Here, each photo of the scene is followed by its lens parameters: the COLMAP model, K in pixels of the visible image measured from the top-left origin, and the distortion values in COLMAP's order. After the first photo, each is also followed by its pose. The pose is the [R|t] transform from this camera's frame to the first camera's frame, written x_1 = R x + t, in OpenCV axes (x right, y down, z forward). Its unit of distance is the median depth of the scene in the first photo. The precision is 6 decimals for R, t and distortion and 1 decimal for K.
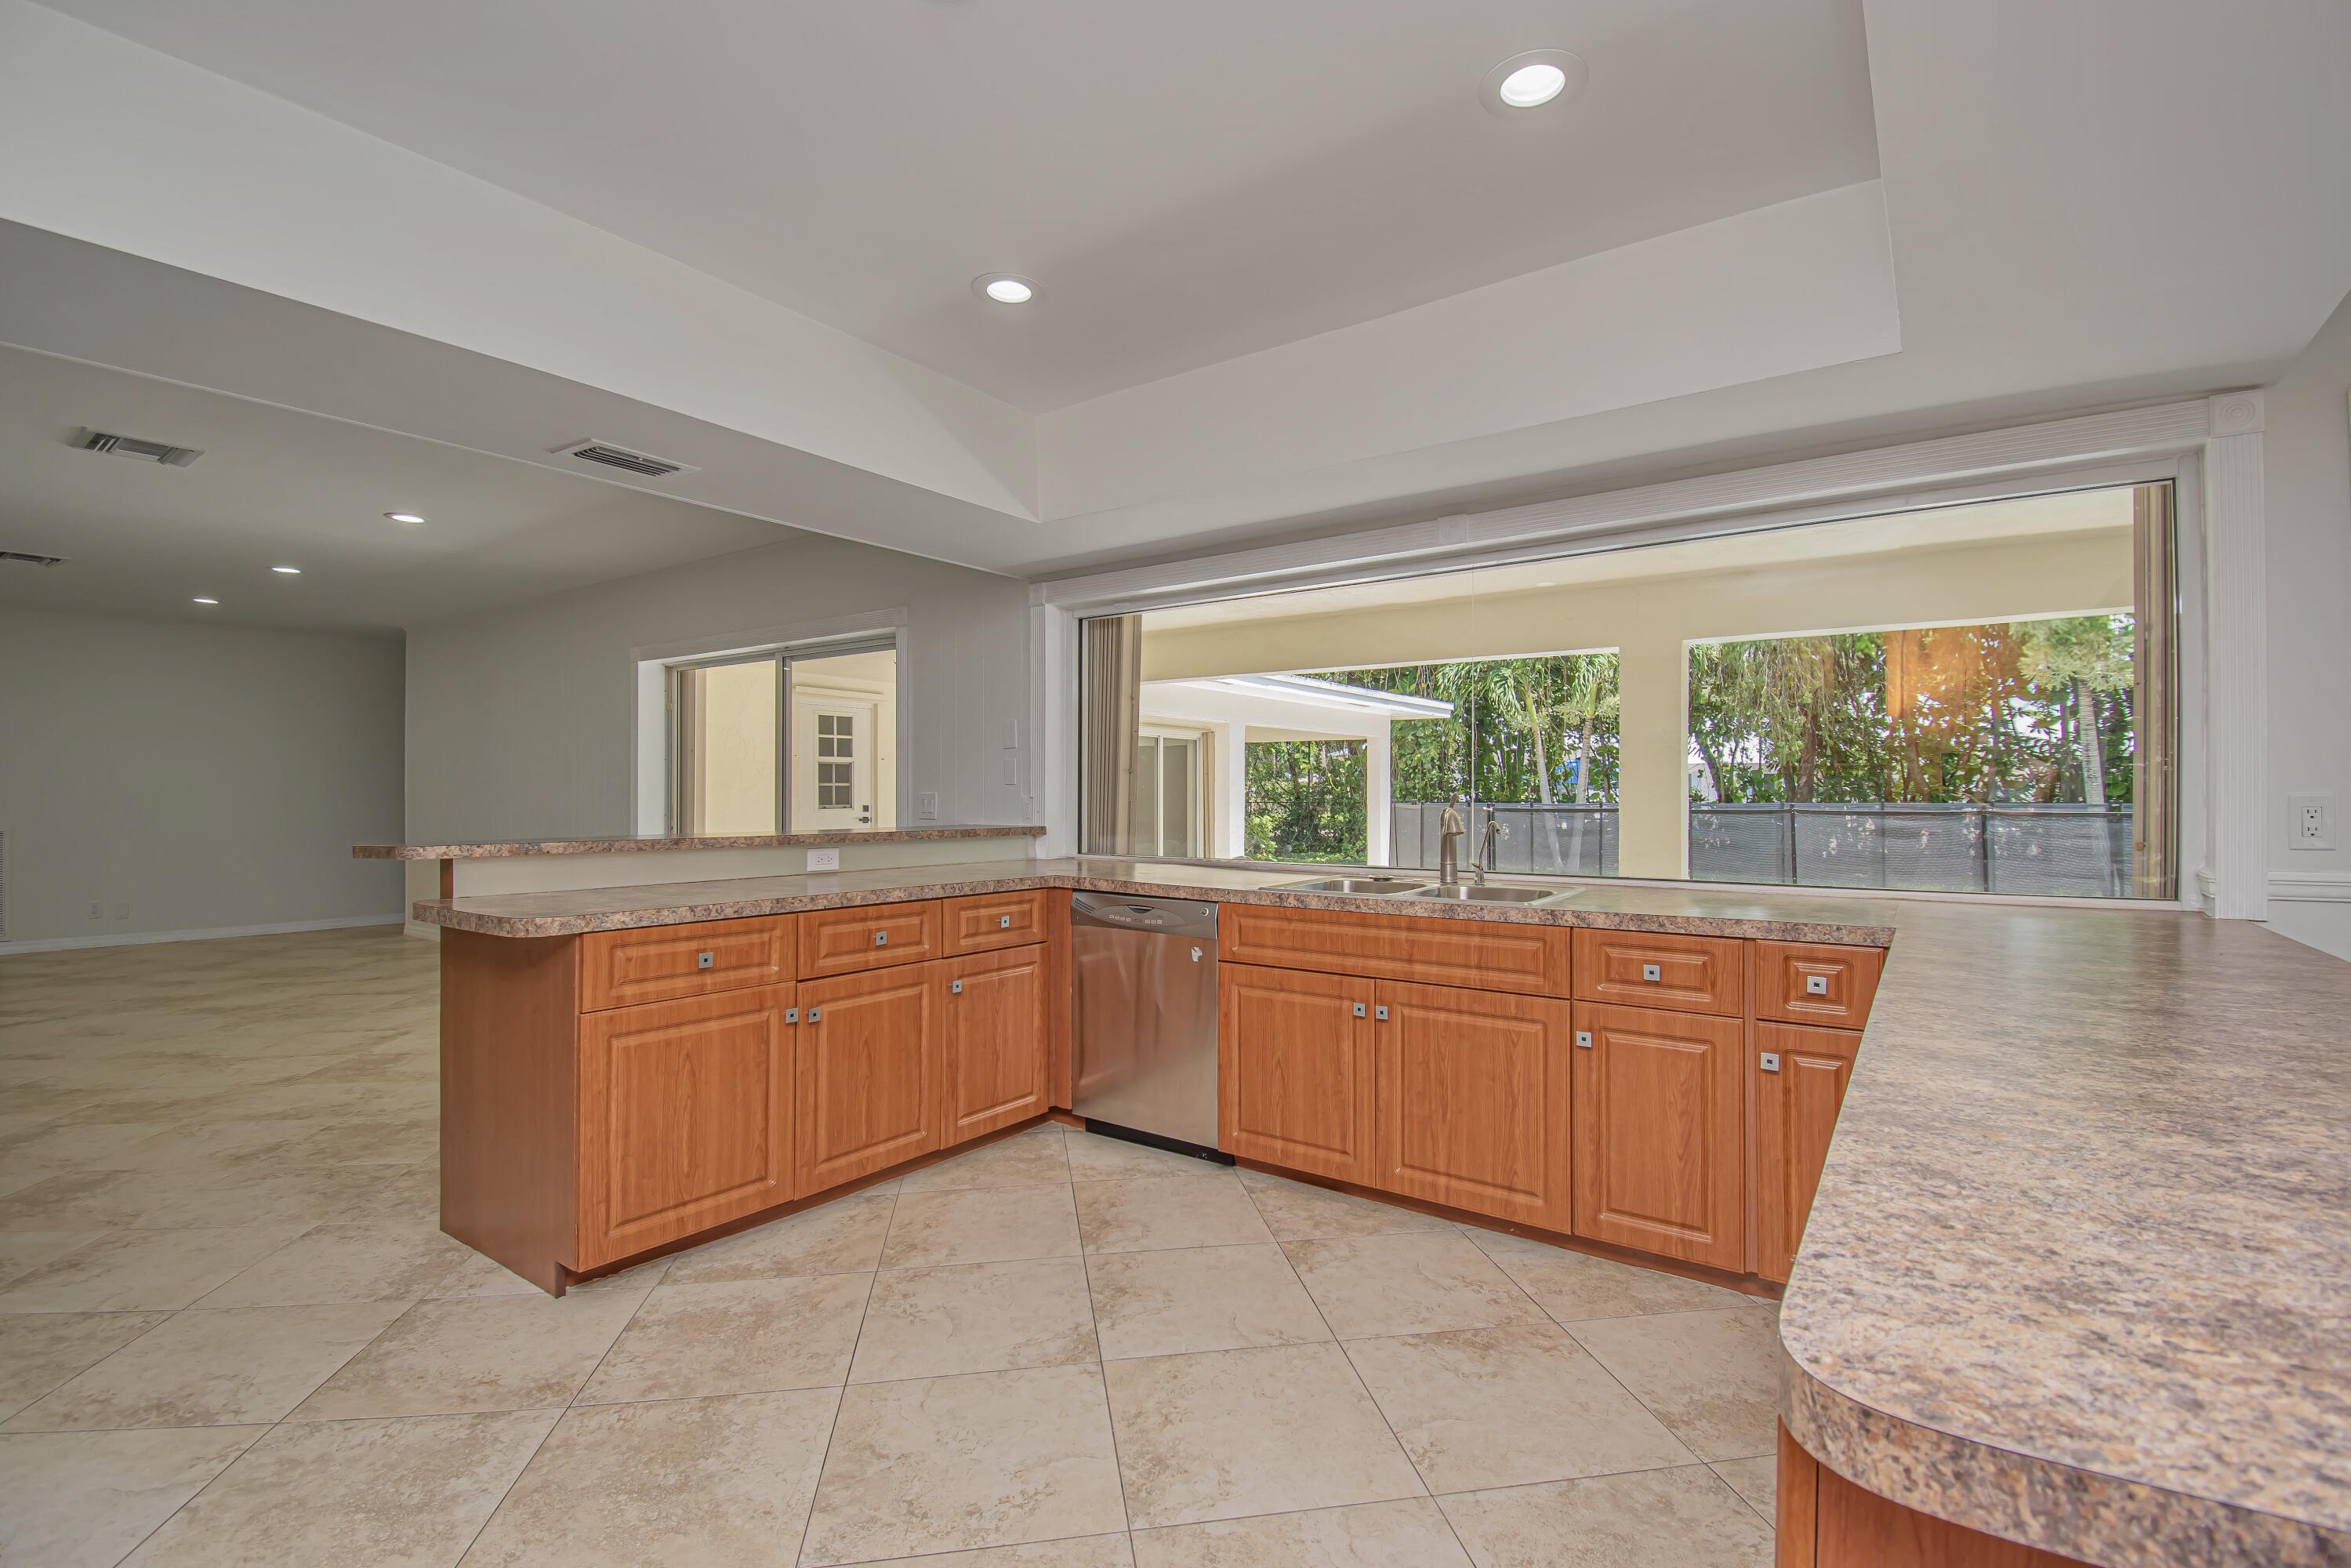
lens RADIAL K [[1071.4, 0, 1166.0], [0, 1071.4, 784.0], [0, 0, 1]] dist [0.020861, -0.021483]
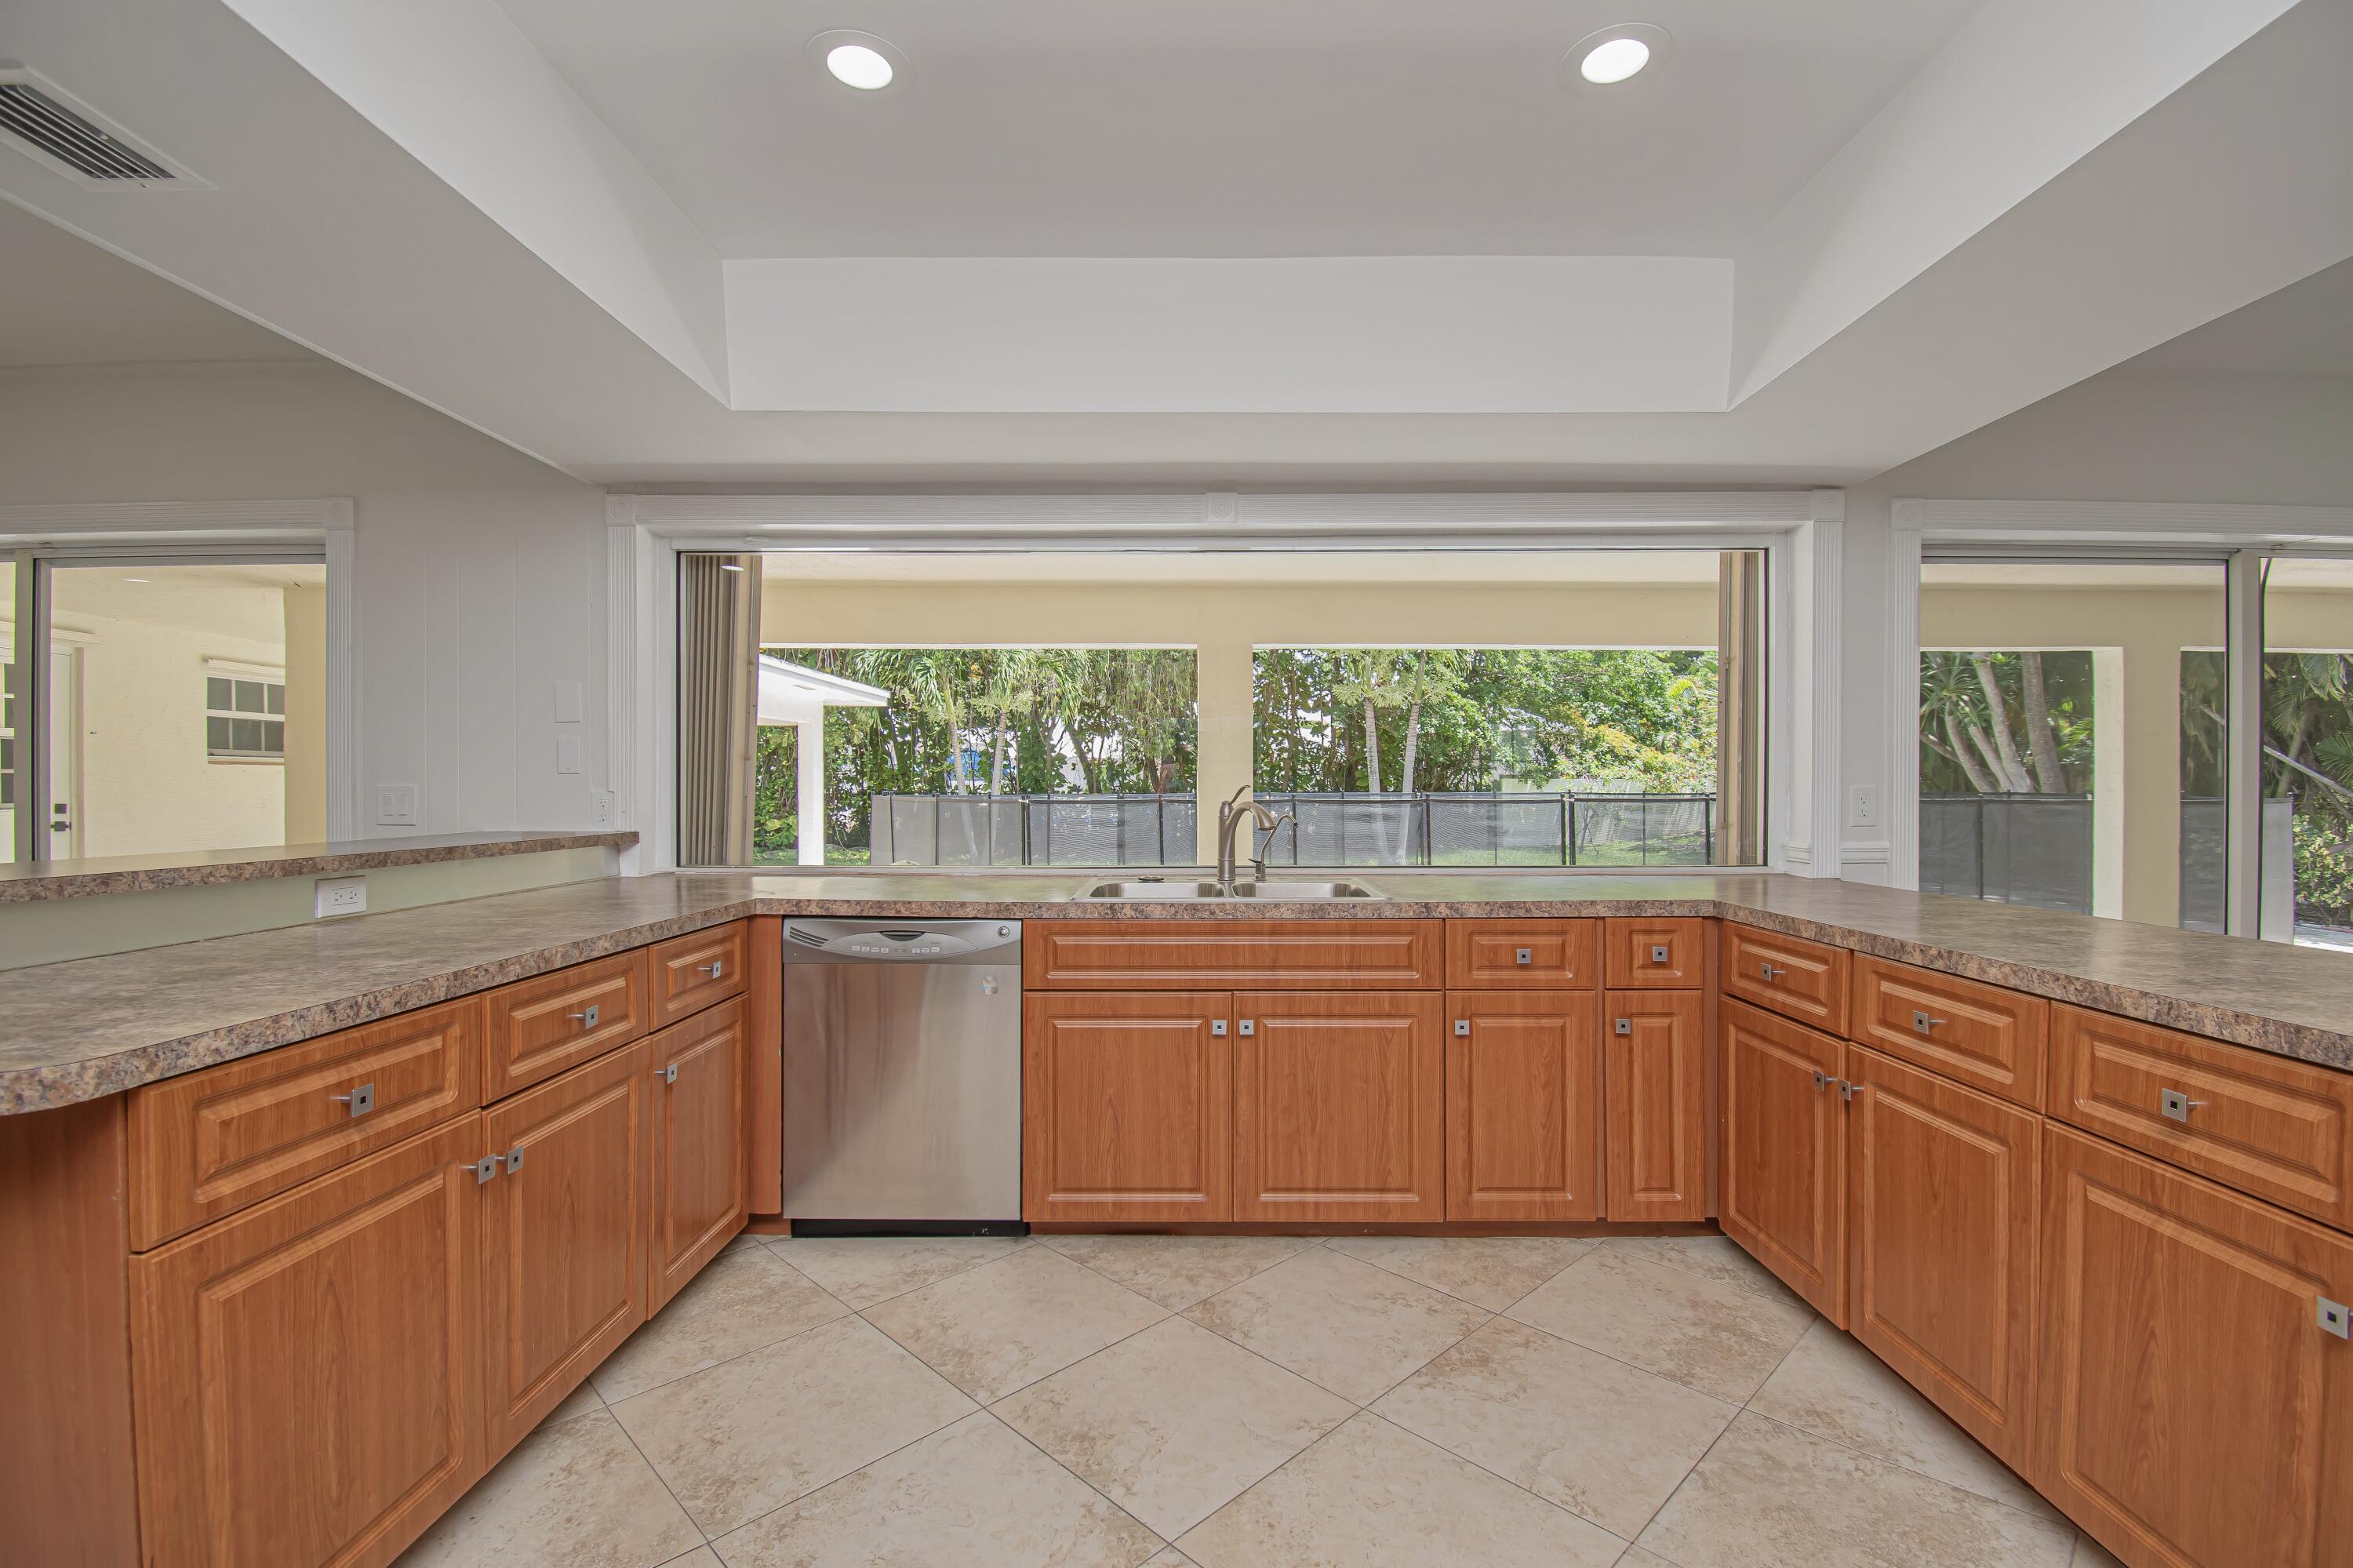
lens RADIAL K [[1072.3, 0, 1177.3], [0, 1072.3, 782.3], [0, 0, 1]] dist [0.020861, -0.021483]
pose [[0.808628, 0.000164, 0.588321, -0.384493], [-0.004206, 0.999976, 0.005502, 0.000360], [-0.588306, -0.006924, 0.808609, 0.301583]]
